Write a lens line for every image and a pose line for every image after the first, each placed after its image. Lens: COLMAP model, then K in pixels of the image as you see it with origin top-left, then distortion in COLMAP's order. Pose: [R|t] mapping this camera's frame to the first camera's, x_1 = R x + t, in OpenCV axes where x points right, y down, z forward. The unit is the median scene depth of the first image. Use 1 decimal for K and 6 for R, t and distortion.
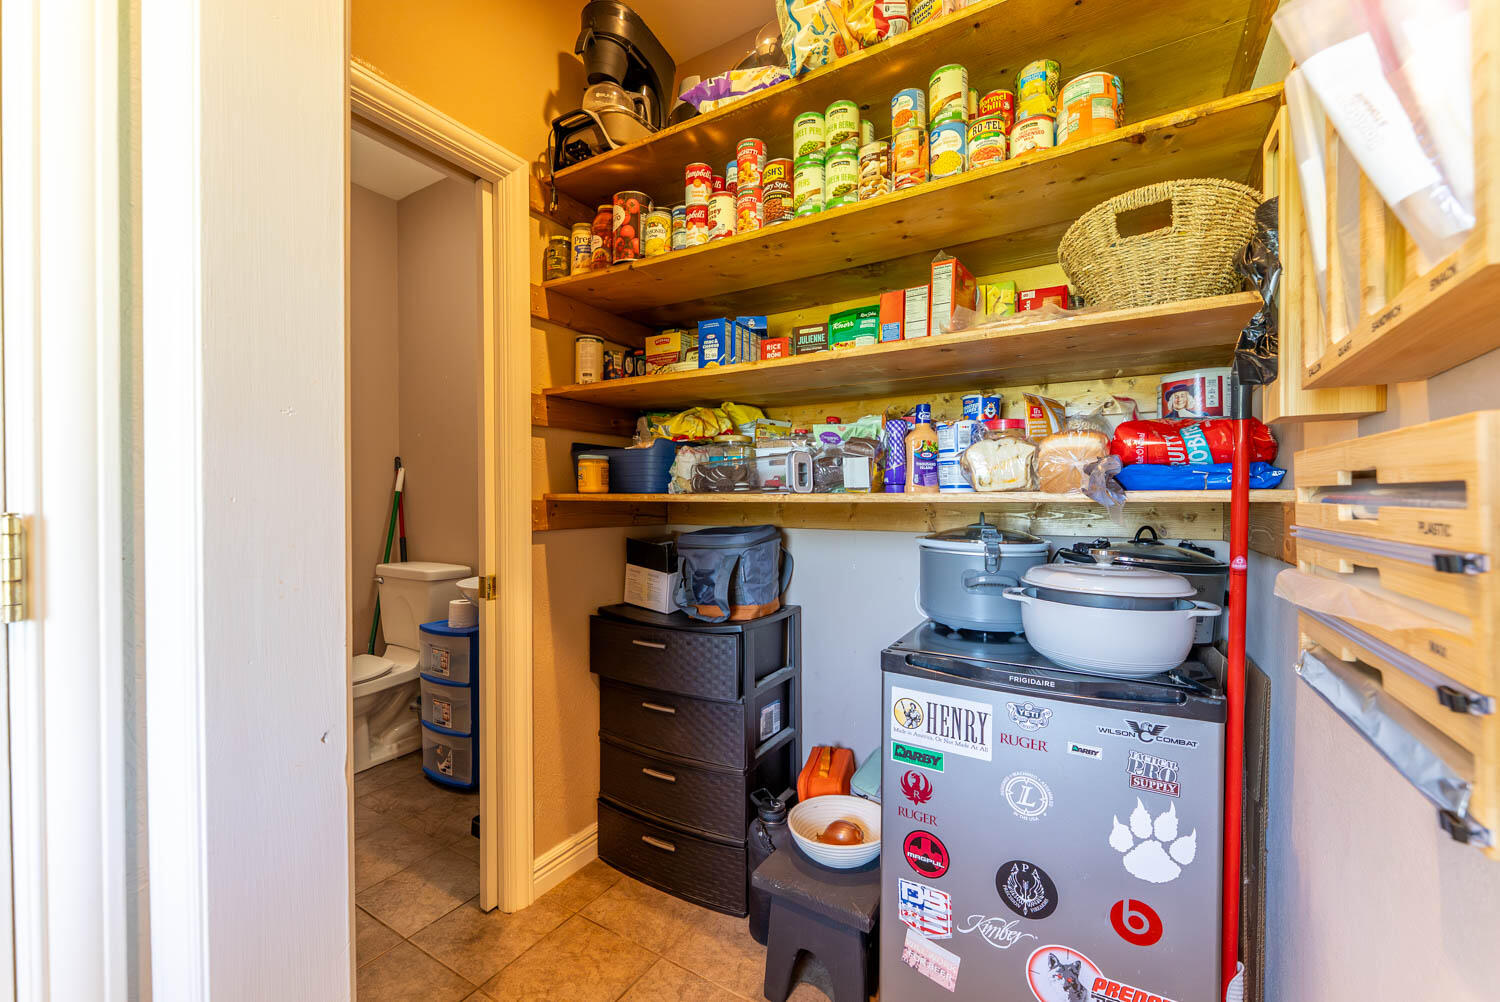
lens RADIAL K [[599.9, 0, 748.0], [0, 599.9, 504.2], [0, 0, 1]] dist [-0.001070, -0.000177]
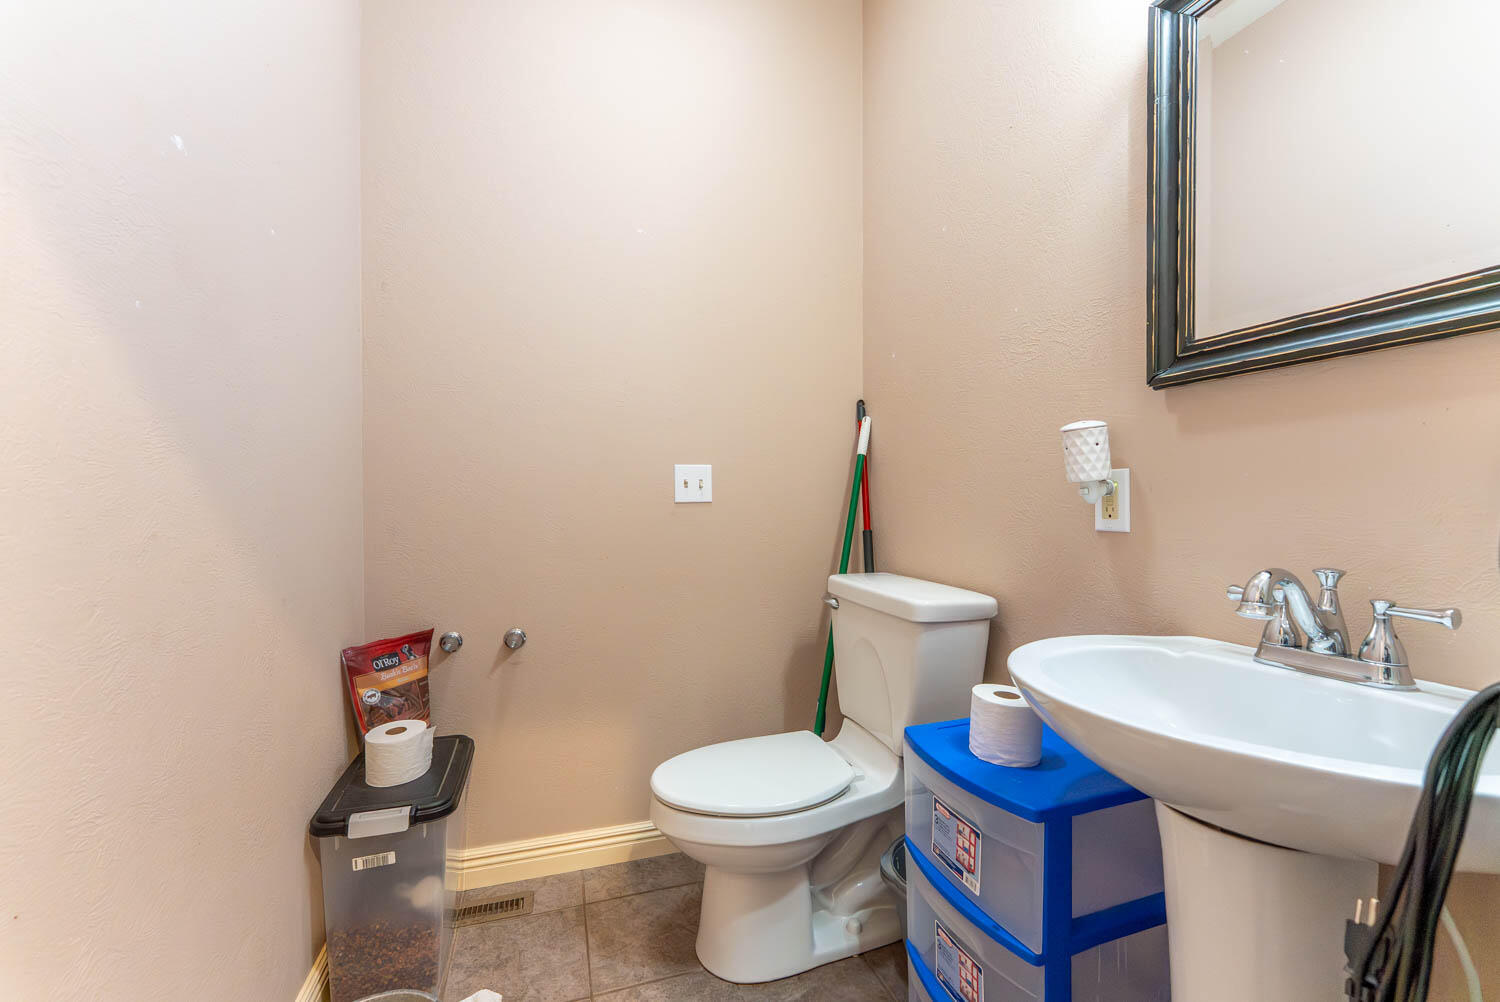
lens RADIAL K [[599.9, 0, 751.2], [0, 599.9, 500.8], [0, 0, 1]] dist [-0.001070, -0.000177]
pose [[0.760012, 0.000580, -0.649909, -0.298218], [-0.003272, 0.999990, -0.002934, 0.030260], [0.649901, 0.004356, 0.760006, 0.507909]]
